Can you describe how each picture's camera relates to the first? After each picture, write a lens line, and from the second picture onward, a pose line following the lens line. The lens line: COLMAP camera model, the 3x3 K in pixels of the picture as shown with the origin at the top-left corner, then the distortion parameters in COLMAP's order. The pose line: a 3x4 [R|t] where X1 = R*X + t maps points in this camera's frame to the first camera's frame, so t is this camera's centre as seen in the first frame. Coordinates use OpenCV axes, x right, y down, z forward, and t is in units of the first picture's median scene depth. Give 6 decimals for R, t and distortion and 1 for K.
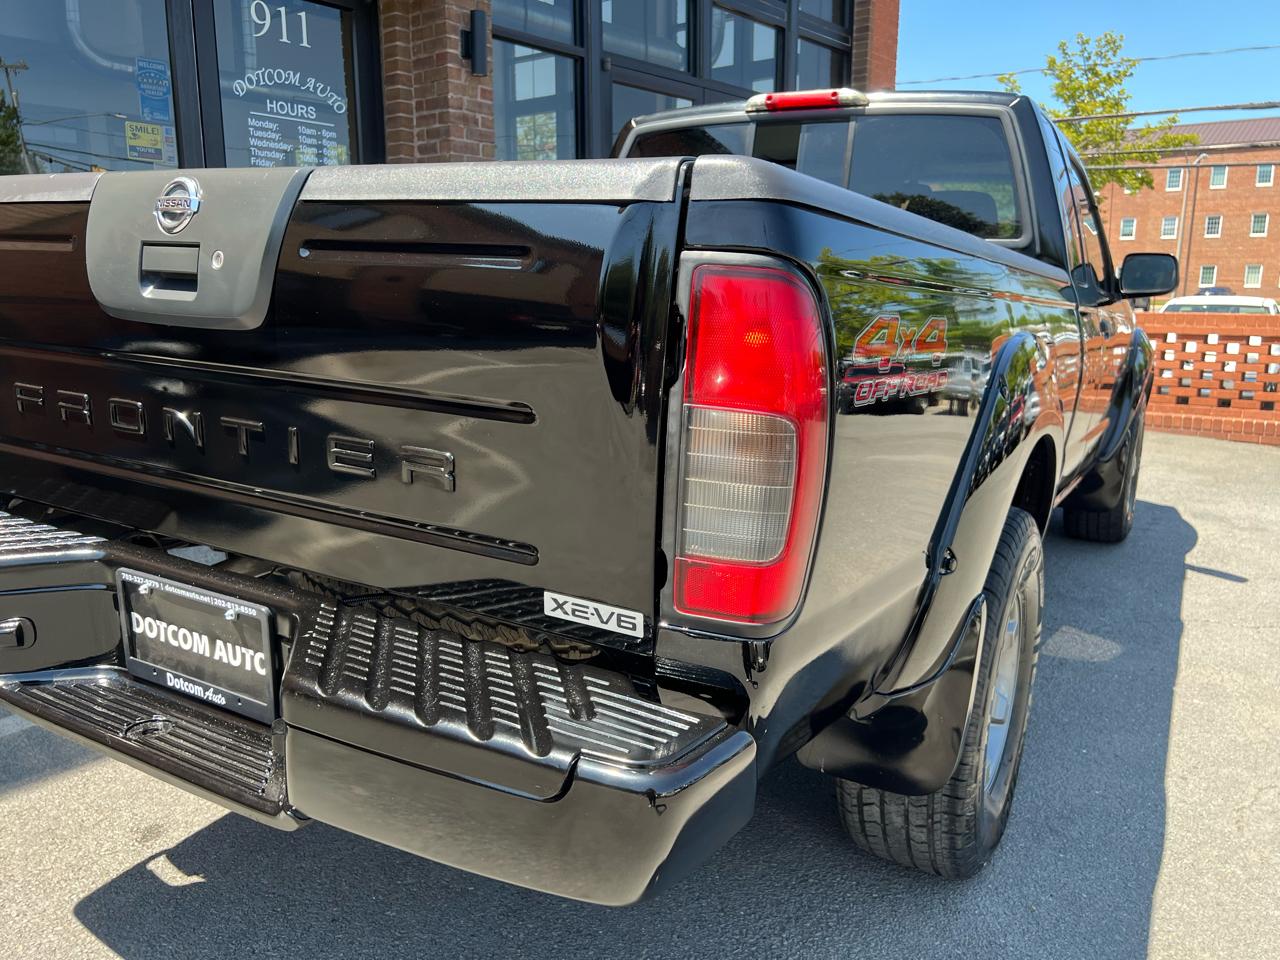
lens RADIAL K [[970.2, 0, 641.2], [0, 970.2, 474.3], [0, 0, 1]] dist [0.008770, 0.004743]
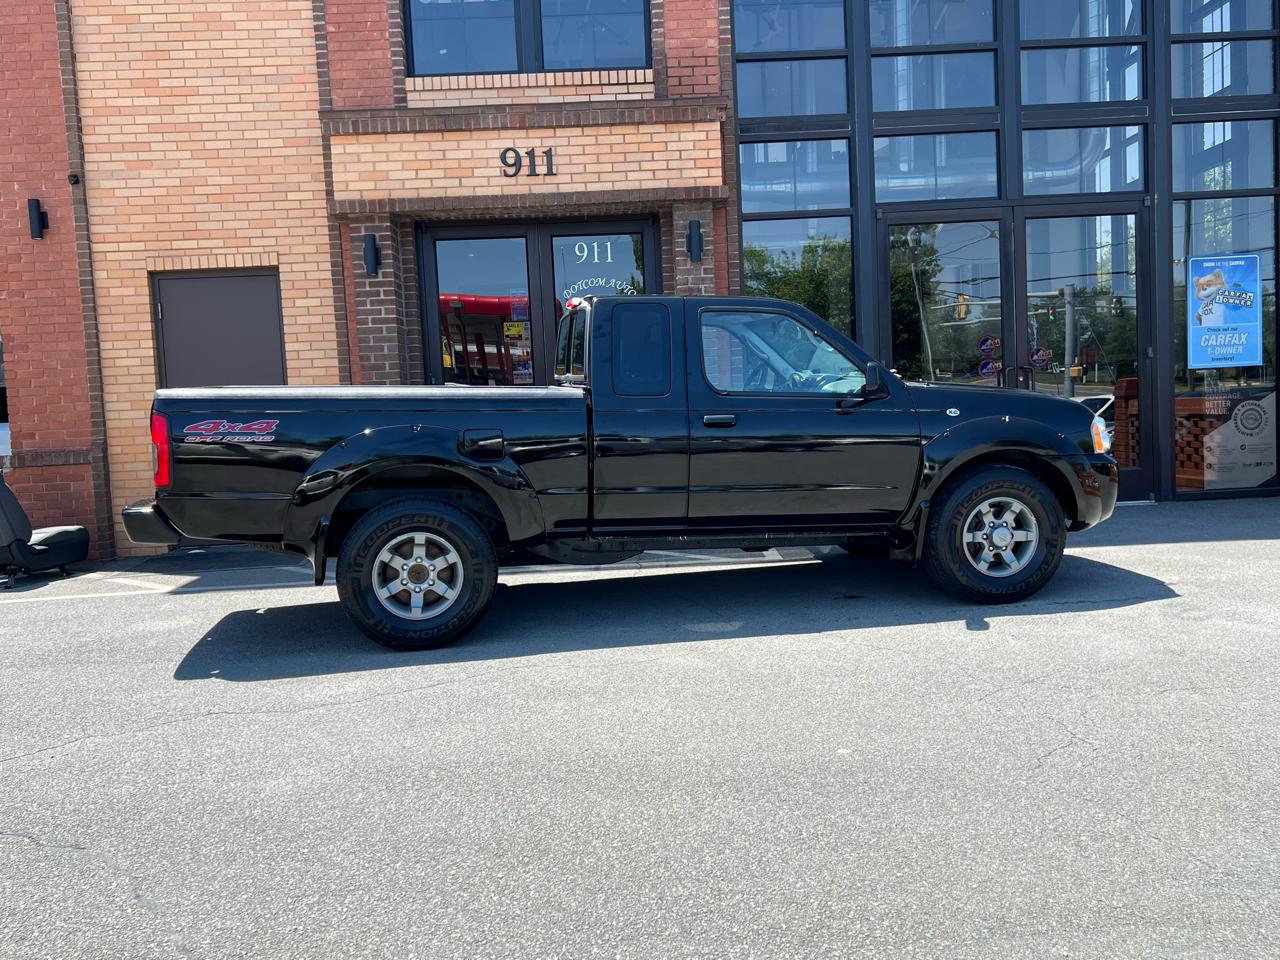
lens RADIAL K [[1101.2, 0, 634.4], [0, 1101.2, 486.5], [0, 0, 1]] dist [0.073840, -0.104890]
pose [[0.650345, 0.023510, -0.759275, 1.110294], [-0.102485, 0.993098, -0.057031, 0.044966], [0.752694, 0.114904, 0.648266, -0.144918]]
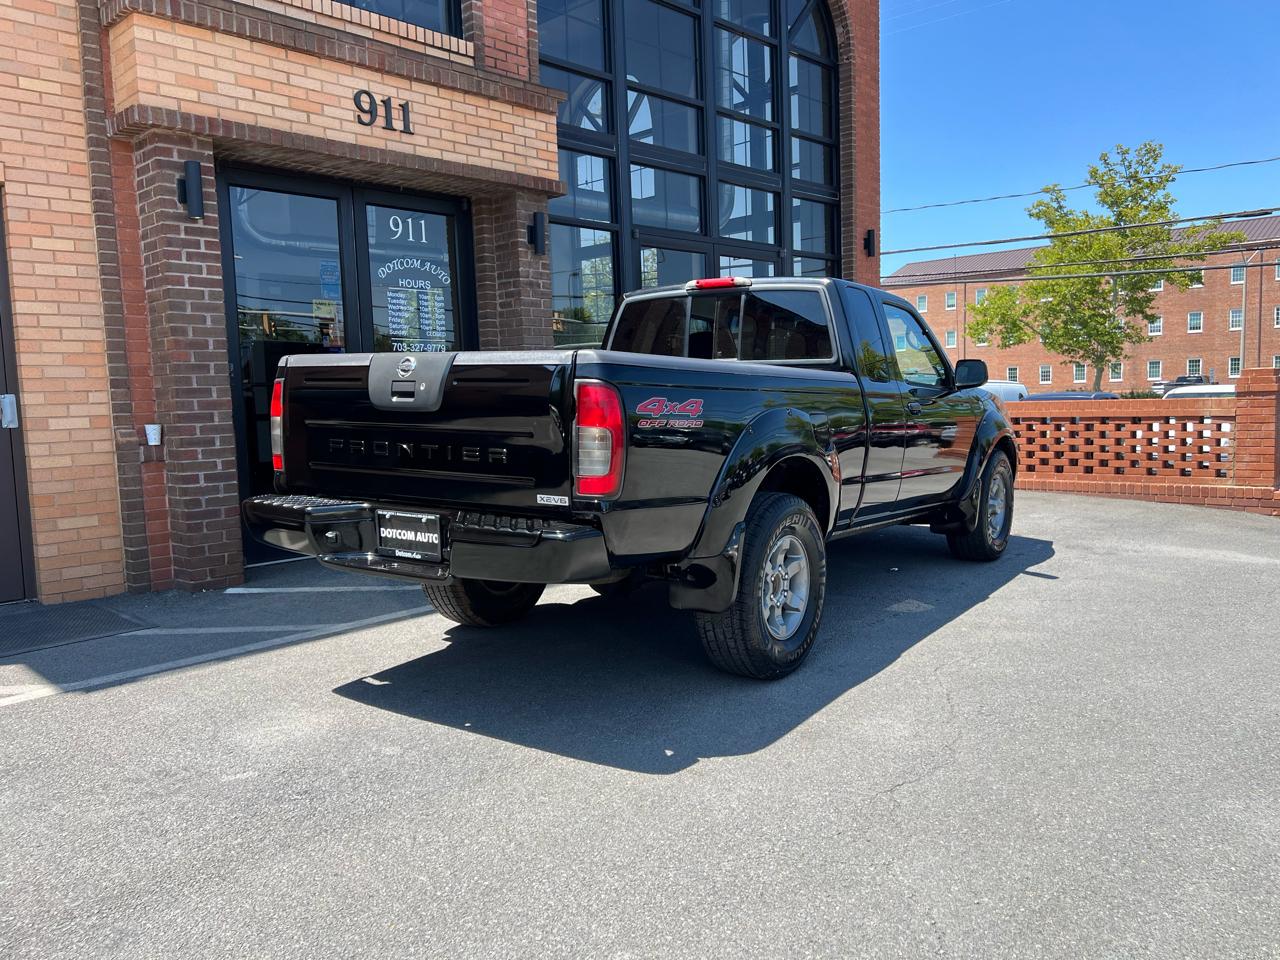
lens RADIAL K [[962.1, 0, 649.8], [0, 962.1, 482.1], [0, 0, 1]] dist [0.042188, -0.044291]
pose [[0.996890, -0.027250, -0.073945, 0.098119], [0.019545, 0.994491, -0.102988, 0.084077], [0.076344, 0.101223, 0.991930, -0.400250]]
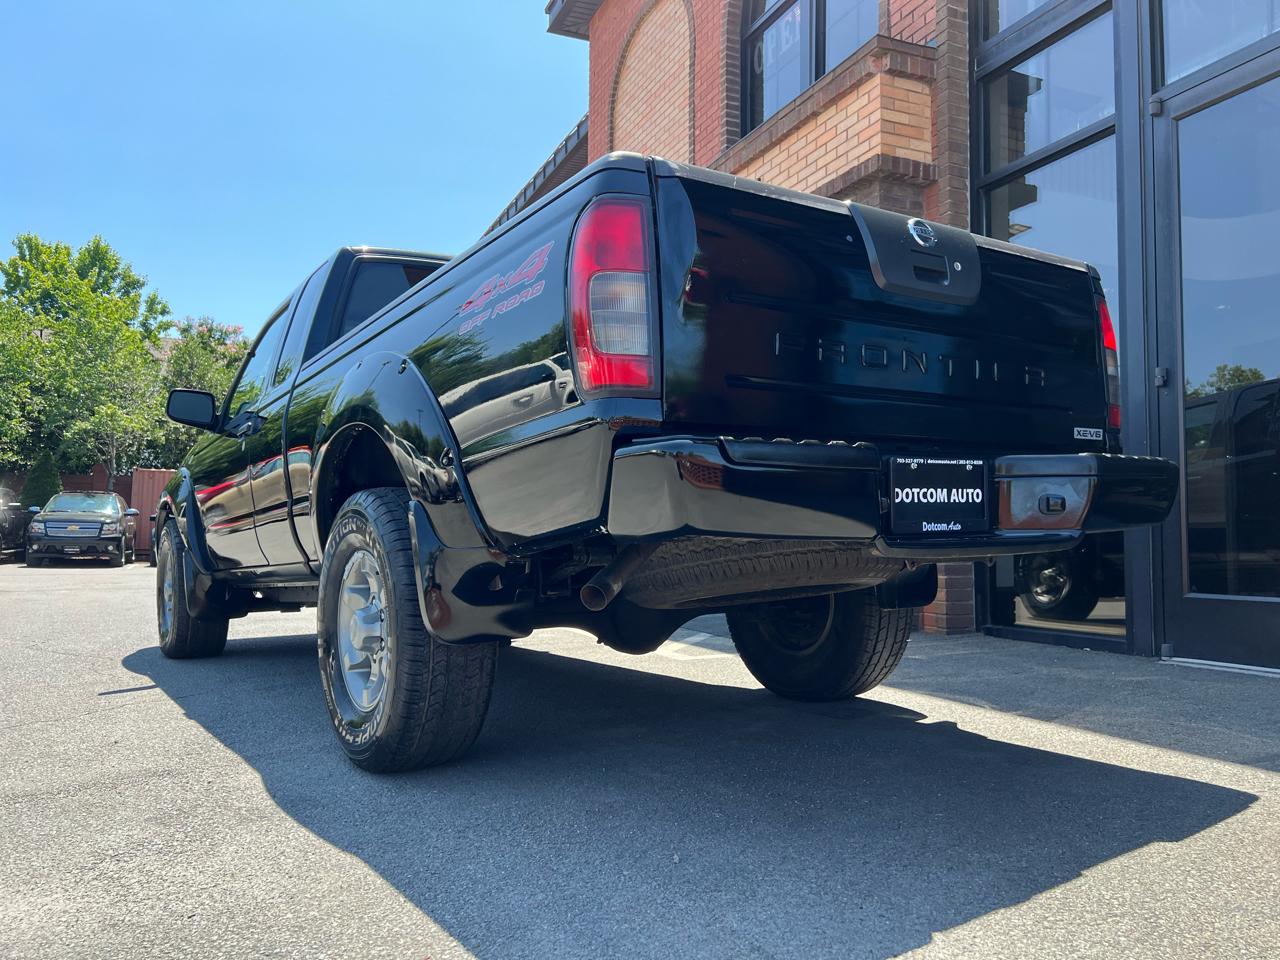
lens RADIAL K [[962.1, 0, 640.0], [0, 962.1, 480.0], [0, 0, 1]] dist [0.045327, -0.050773]
pose [[-0.451777, -0.069768, -0.889399, 0.949677], [-0.186398, 0.982316, 0.017625, -0.143594], [0.872441, 0.173744, -0.456793, 1.376619]]
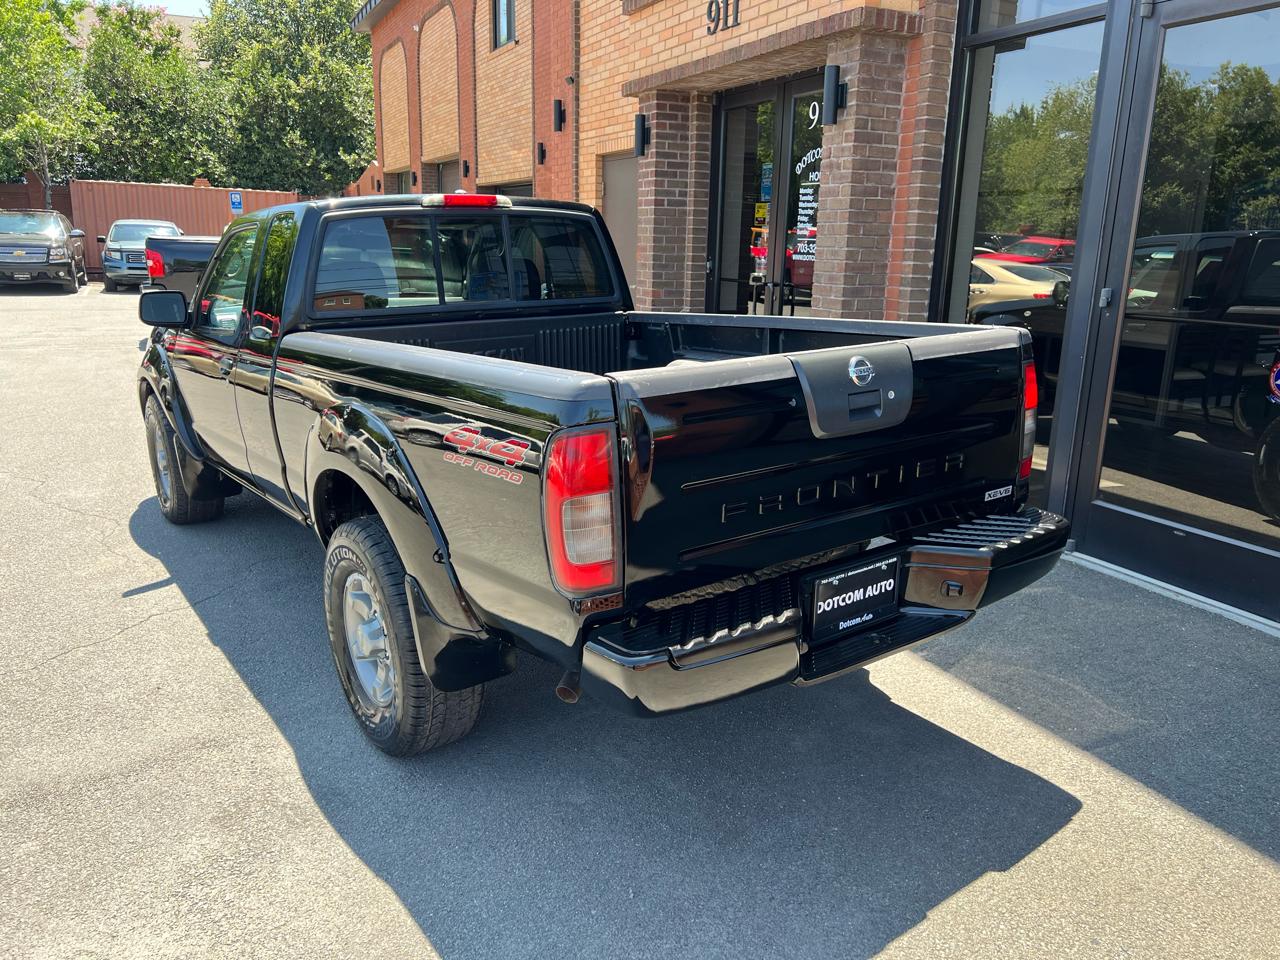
lens RADIAL K [[963.1, 0, 642.4], [0, 963.1, 482.0], [0, 0, 1]] dist [0.047693, -0.054431]
pose [[-0.421374, 0.208056, -0.882699, 0.994548], [-0.200597, 0.927836, 0.314453, -0.348874], [0.884424, 0.309569, -0.349230, 1.357558]]
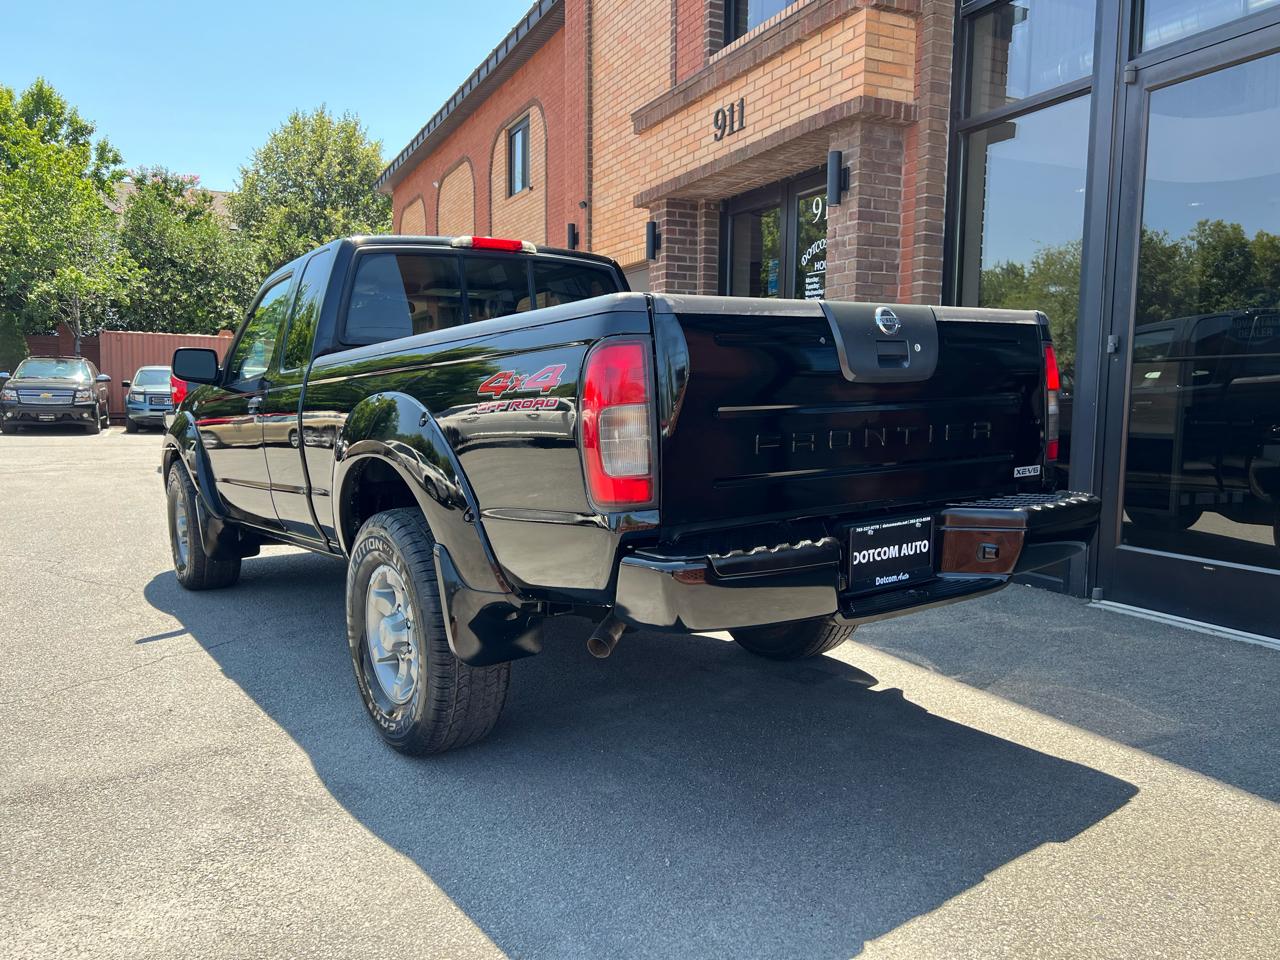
lens RADIAL K [[961.4, 0, 638.8], [0, 961.4, 484.7], [0, 0, 1]] dist [0.049903, -0.056090]
pose [[-0.428643, 0.073328, -0.900493, 1.014737], [-0.190886, 0.966850, 0.169595, -0.248576], [0.883079, 0.244588, -0.400436, 1.374299]]
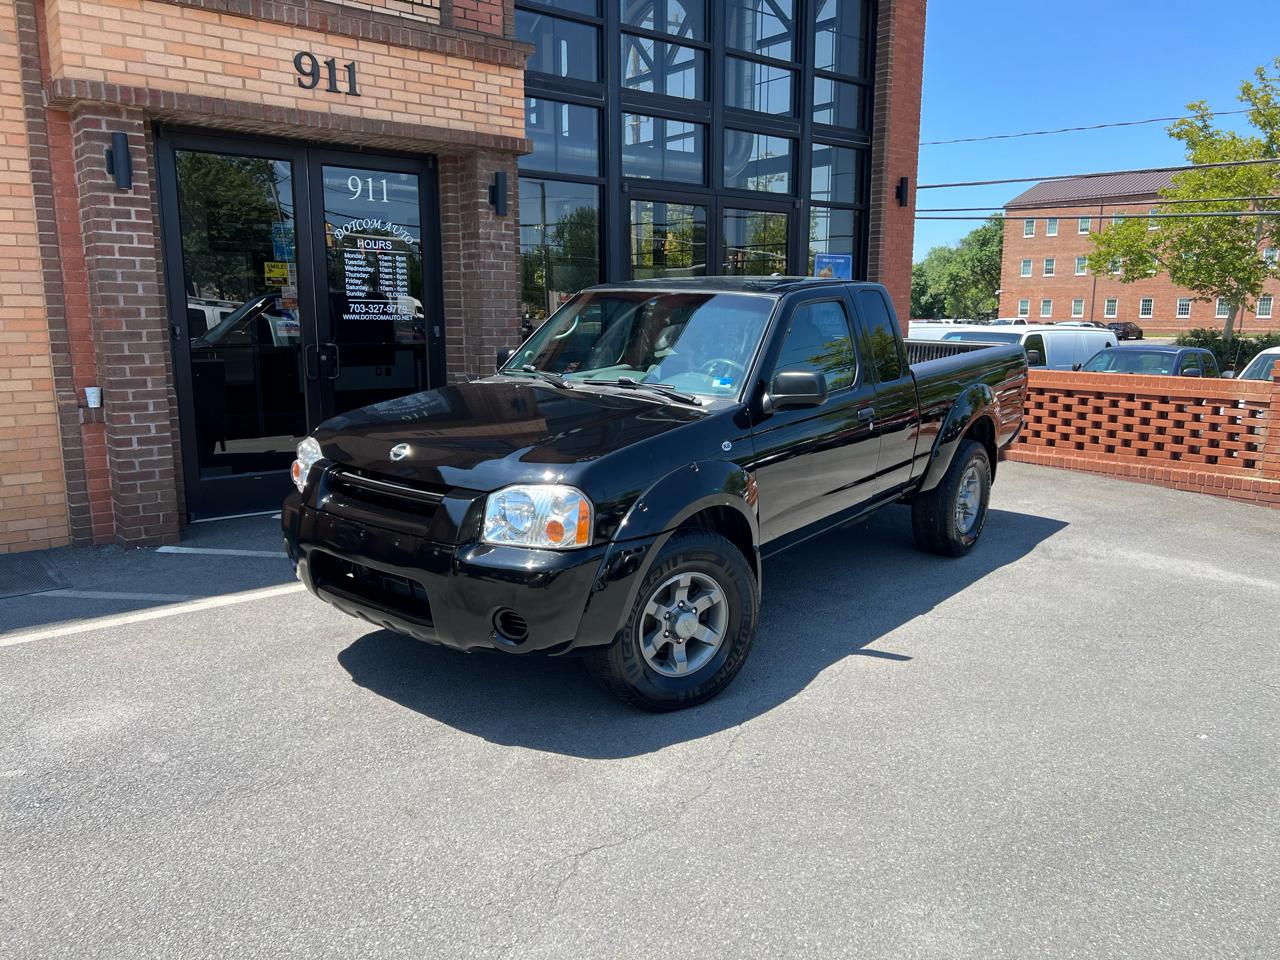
lens RADIAL K [[962.3, 0, 640.5], [0, 962.3, 481.1], [0, 0, 1]] dist [0.049146, -0.055806]
pose [[0.980233, 0.033214, -0.195039, 0.335051], [-0.037170, 0.999170, -0.016658, -0.003582], [0.194323, 0.023579, 0.980654, -0.359602]]
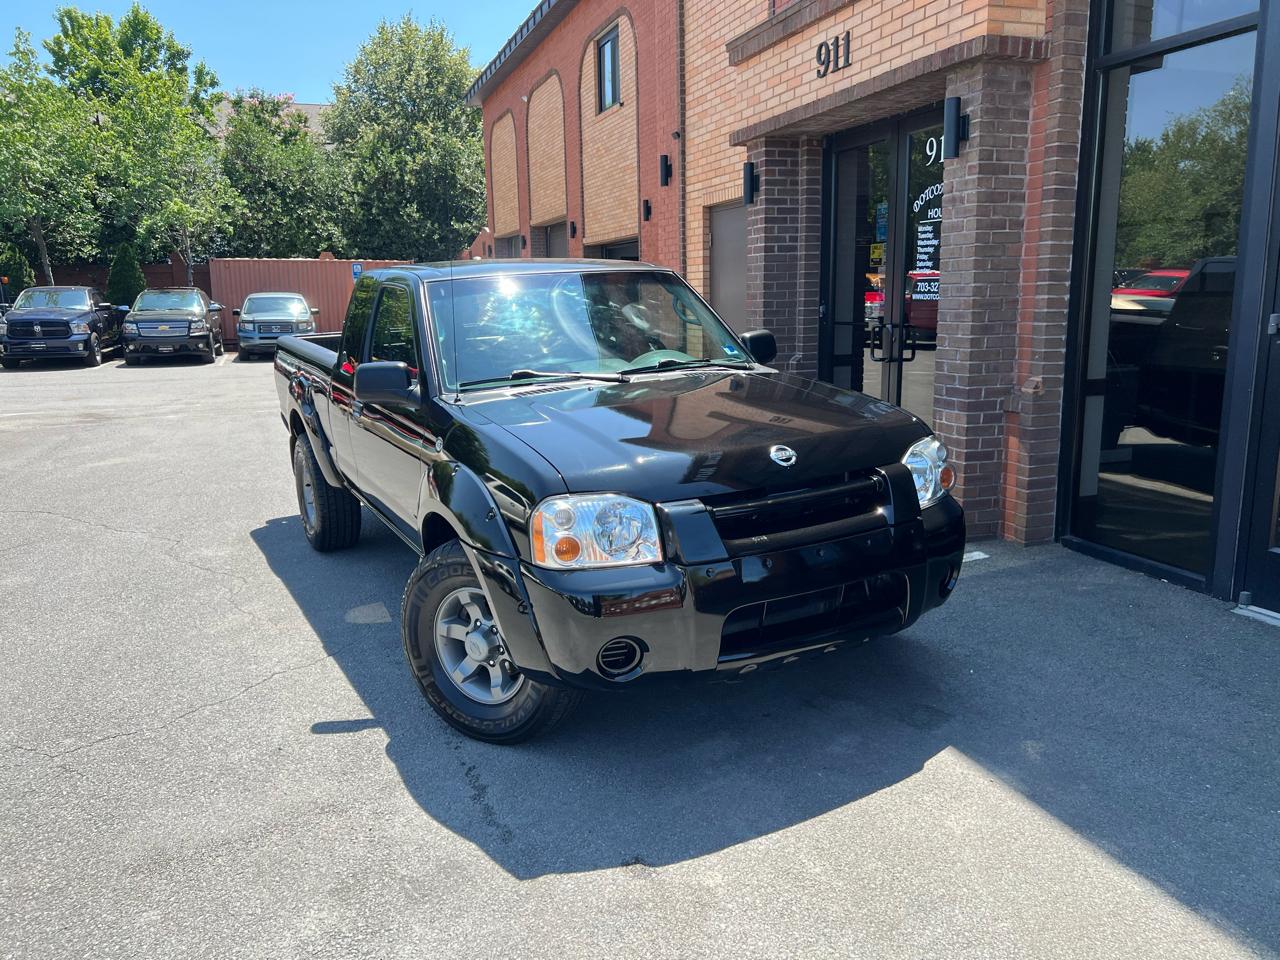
lens RADIAL K [[965.0, 0, 637.1], [0, 965.0, 479.8], [0, 0, 1]] dist [0.039840, -0.040254]
pose [[-0.517483, 0.167159, -0.839208, 0.970861], [-0.150968, 0.947515, 0.281824, -0.335896], [0.842271, 0.272532, -0.465087, 1.334210]]
